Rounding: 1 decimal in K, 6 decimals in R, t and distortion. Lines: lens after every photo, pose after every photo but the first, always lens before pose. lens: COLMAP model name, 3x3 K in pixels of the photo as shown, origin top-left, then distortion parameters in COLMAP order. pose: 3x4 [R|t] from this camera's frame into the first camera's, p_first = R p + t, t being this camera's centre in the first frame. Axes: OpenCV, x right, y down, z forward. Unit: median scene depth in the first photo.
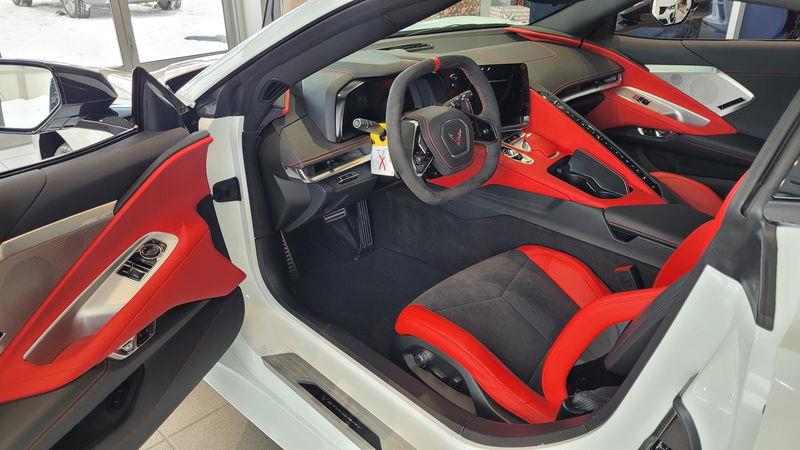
lens RADIAL K [[613.0, 0, 407.2], [0, 613.0, 220.1], [0, 0, 1]] dist [0.049672, -0.046831]
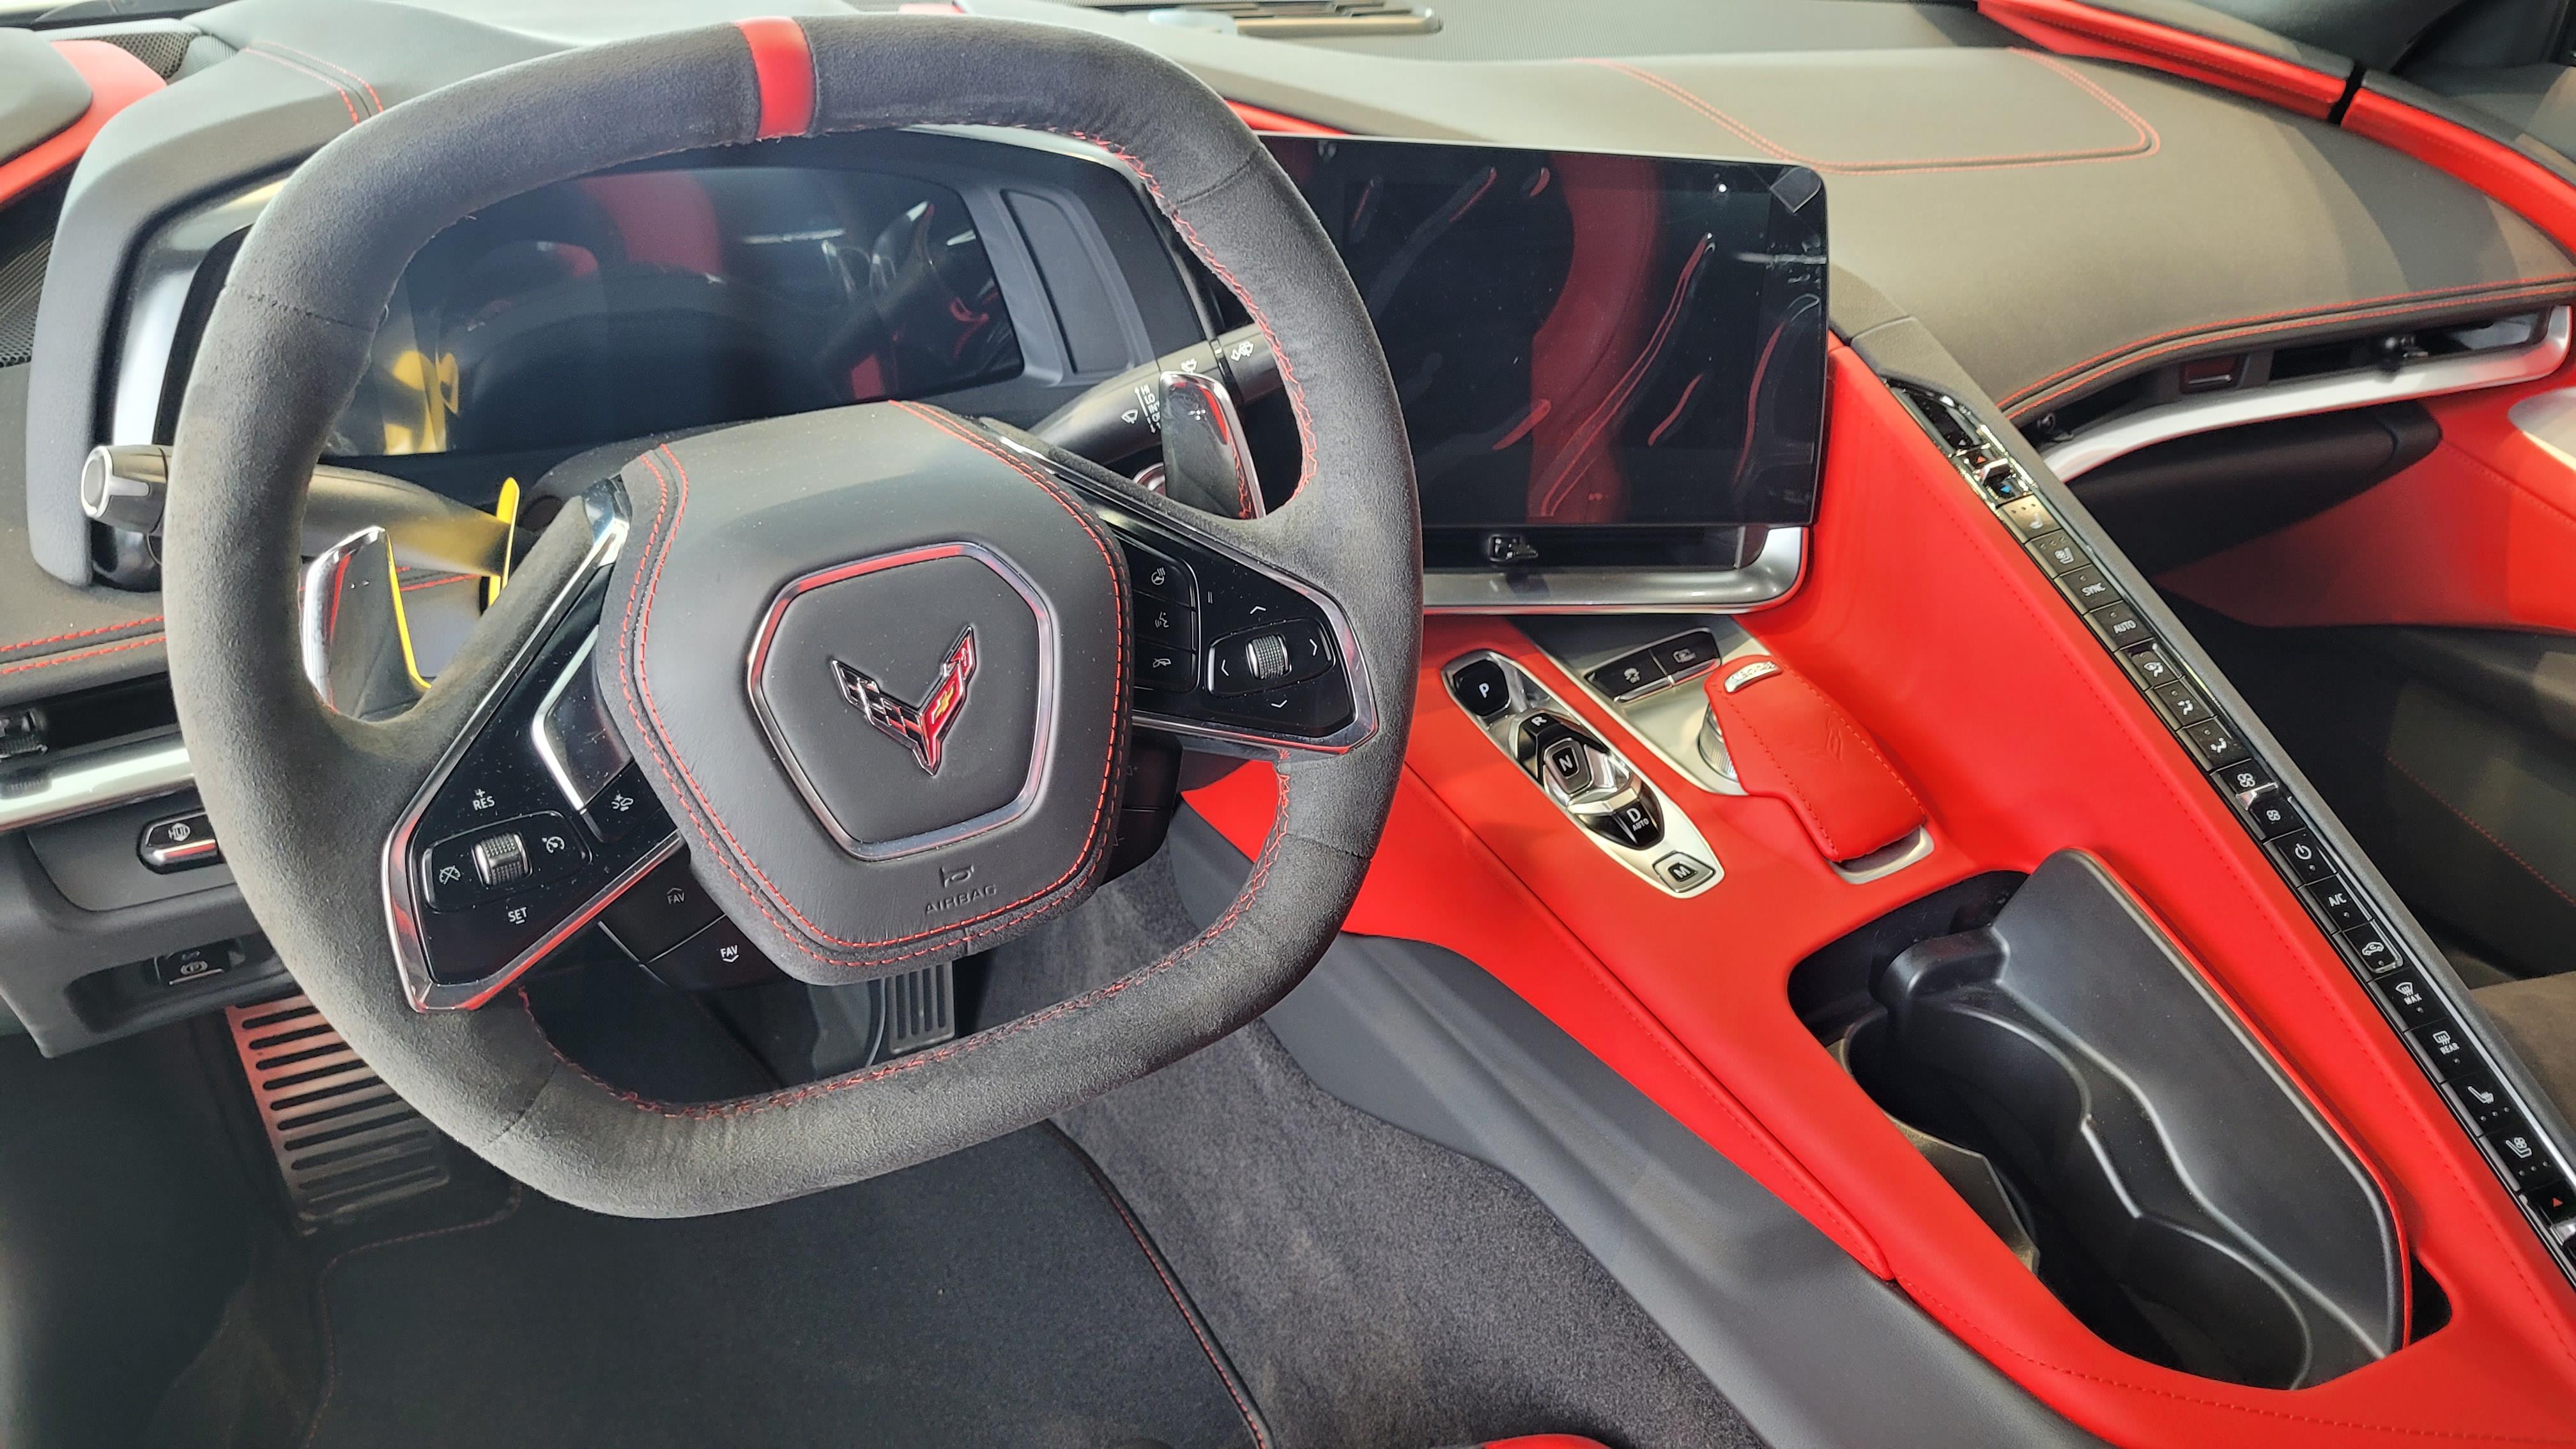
lens RADIAL K [[1973.8, 0, 1311.1], [0, 1973.8, 708.6], [0, 0, 1]] dist [0.049672, -0.046831]
pose [[0.962068, 0.164870, -0.217355, 0.208880], [-0.156944, 0.986165, 0.053362, -0.143685], [0.223145, -0.017225, 0.974633, 0.546922]]
